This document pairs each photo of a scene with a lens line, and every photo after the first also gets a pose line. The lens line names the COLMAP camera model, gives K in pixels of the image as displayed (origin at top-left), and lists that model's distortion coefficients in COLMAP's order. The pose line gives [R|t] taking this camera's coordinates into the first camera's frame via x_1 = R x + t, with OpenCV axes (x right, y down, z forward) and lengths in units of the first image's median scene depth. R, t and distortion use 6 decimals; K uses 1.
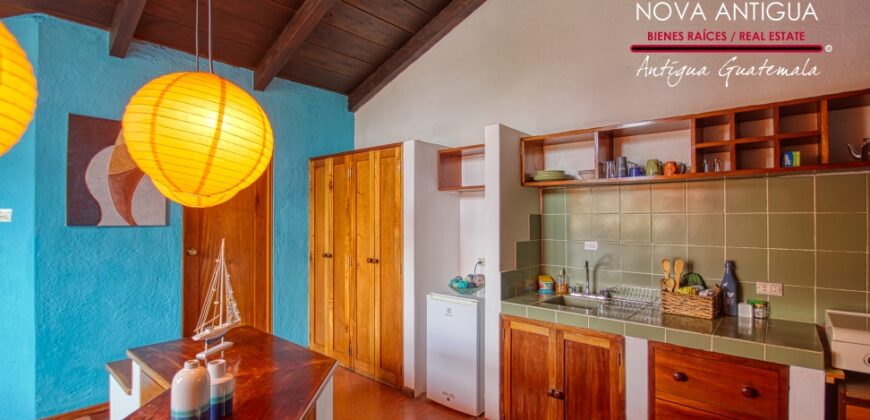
lens RADIAL K [[403.8, 0, 442.3], [0, 403.8, 216.5], [0, 0, 1]] dist [-0.011274, -0.000847]
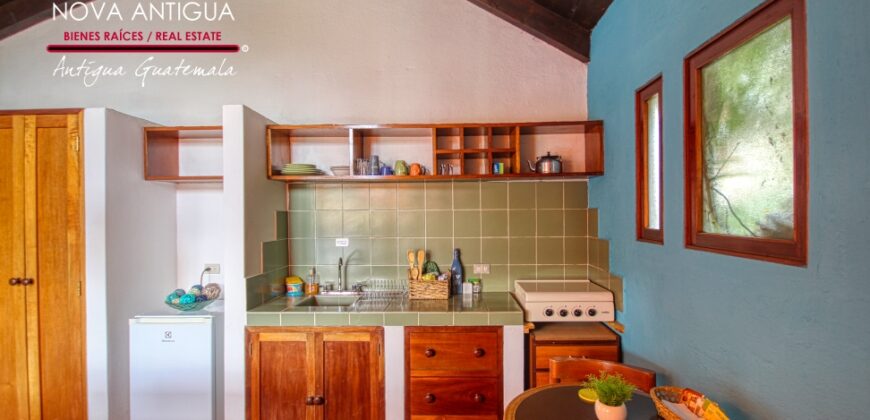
lens RADIAL K [[403.8, 0, 428.5], [0, 403.8, 216.3], [0, 0, 1]] dist [-0.011274, -0.000847]
pose [[0.764836, -0.009202, 0.644160, -0.120399], [0.005595, 0.999955, 0.007641, 0.001838], [-0.644201, -0.002240, 0.764853, 0.106158]]
